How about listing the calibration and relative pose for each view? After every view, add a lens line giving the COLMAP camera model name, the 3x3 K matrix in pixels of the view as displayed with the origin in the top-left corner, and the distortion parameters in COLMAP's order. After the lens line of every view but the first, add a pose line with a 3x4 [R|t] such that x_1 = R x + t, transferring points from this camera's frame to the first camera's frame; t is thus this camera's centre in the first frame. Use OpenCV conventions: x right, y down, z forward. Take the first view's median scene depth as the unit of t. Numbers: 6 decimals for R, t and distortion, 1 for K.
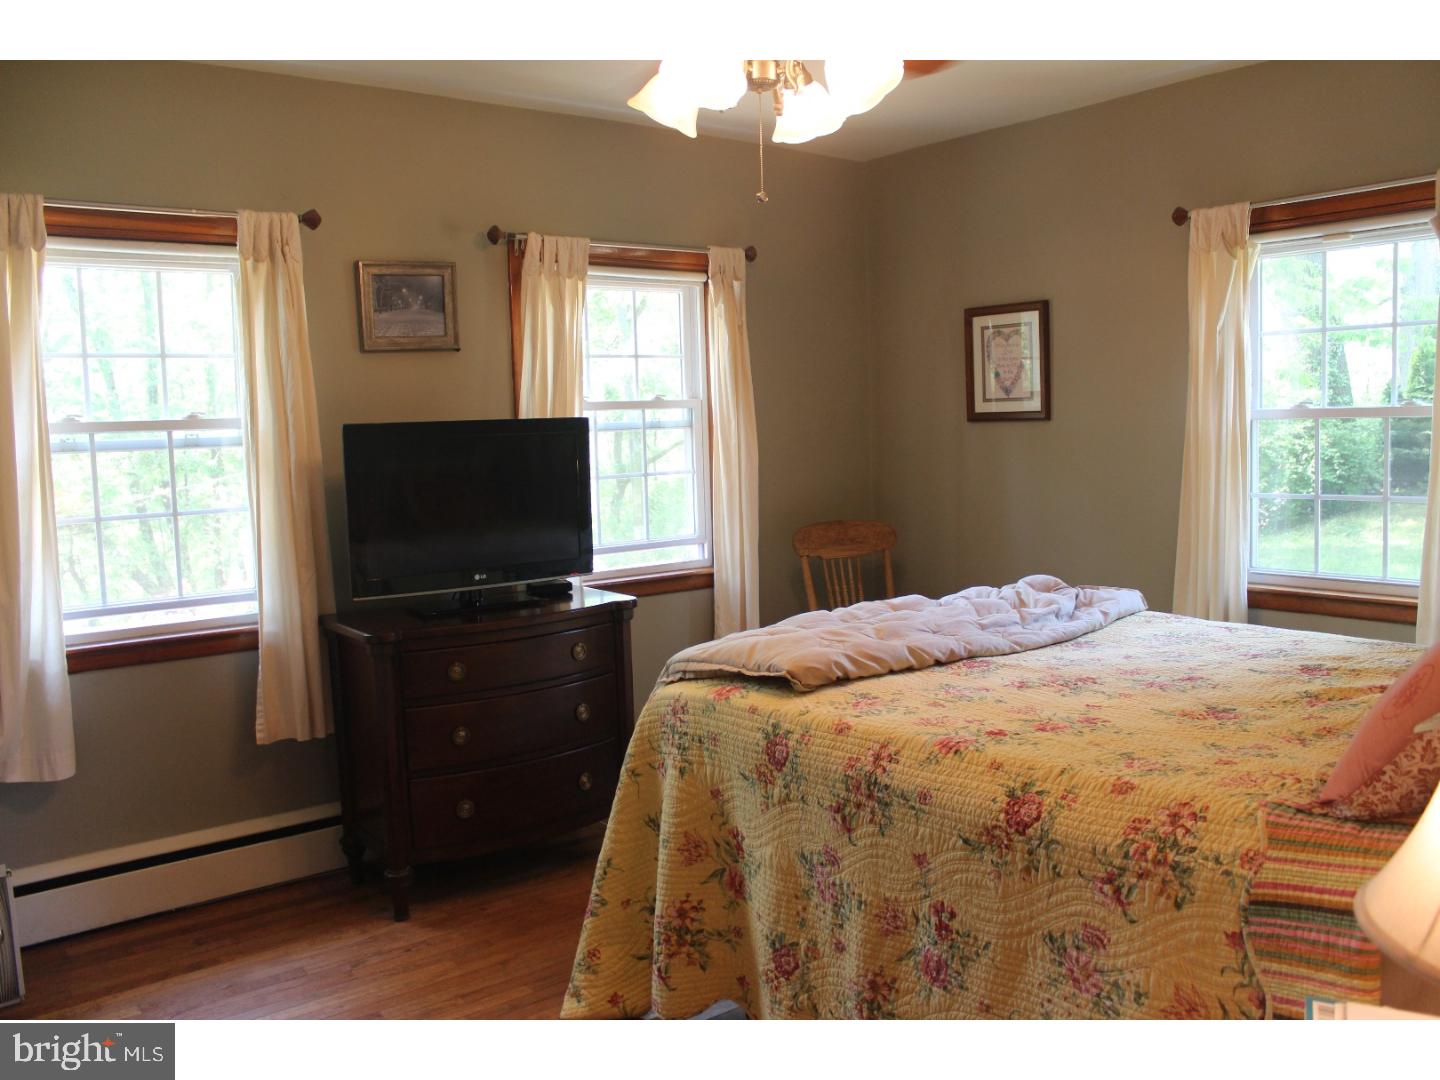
lens RADIAL K [[1205.9, 0, 727.4], [0, 1205.9, 547.3], [0, 0, 1]] dist [-0.159402, 0.153756]
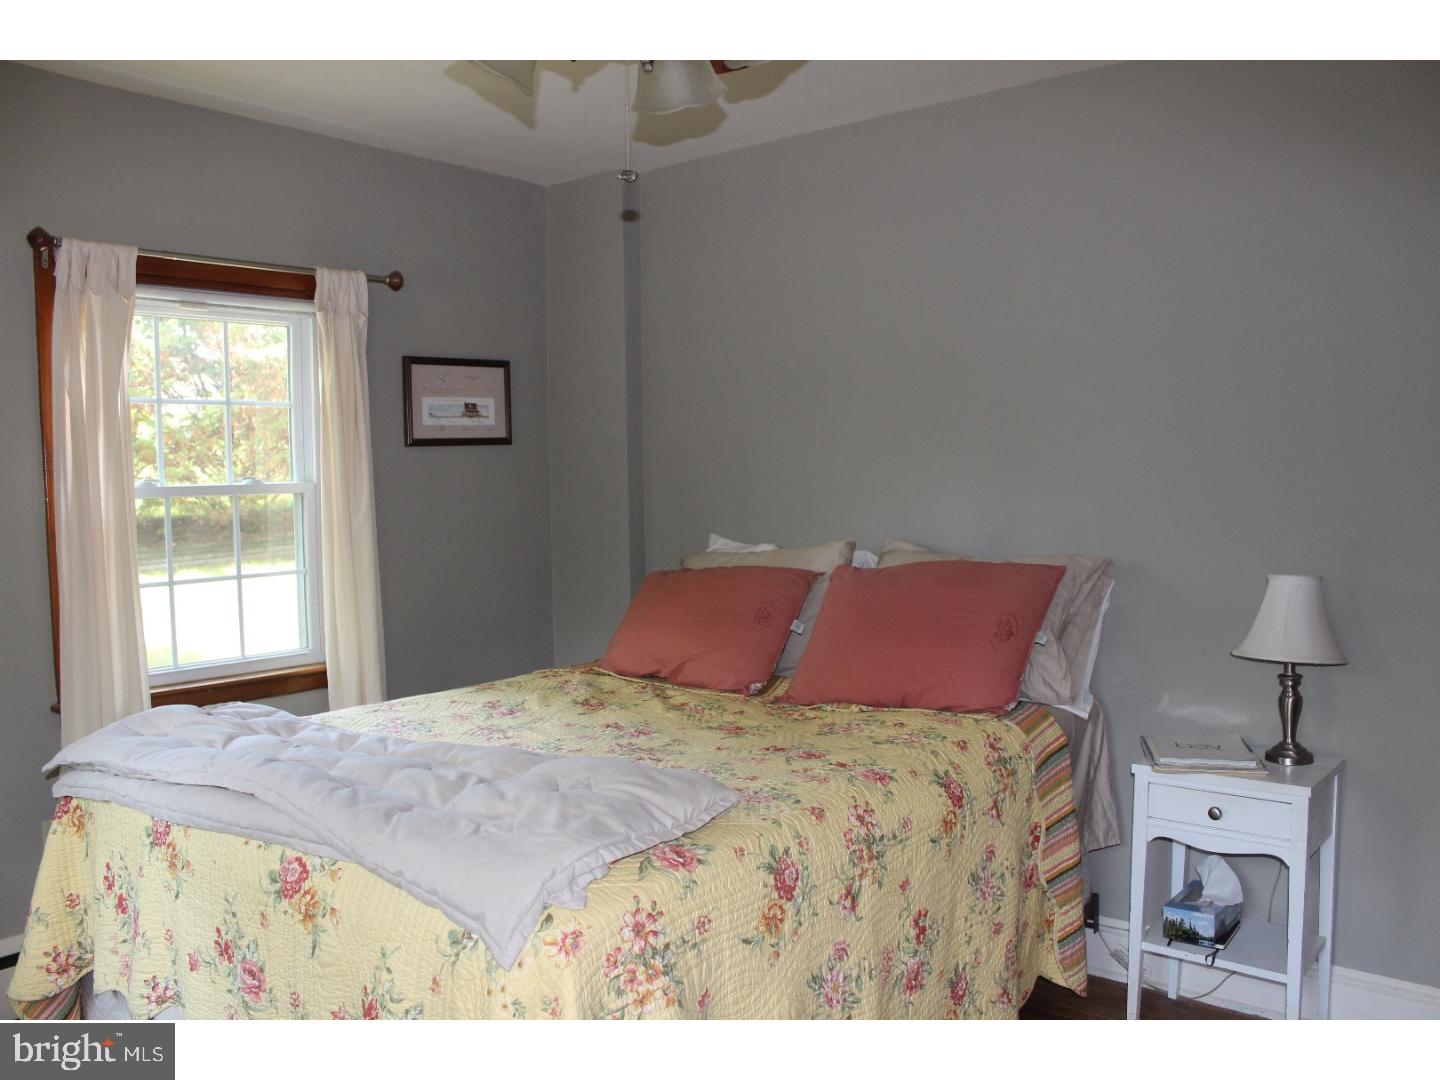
lens RADIAL K [[1179.8, 0, 720.0], [0, 1179.8, 540.0], [0, 0, 1]] dist [-0.011214, -0.003874]
pose [[-0.192676, -0.032758, 0.980716, -0.747979], [0.121799, 0.990915, 0.057027, -0.117341], [-0.973674, 0.130438, -0.186935, 1.159381]]
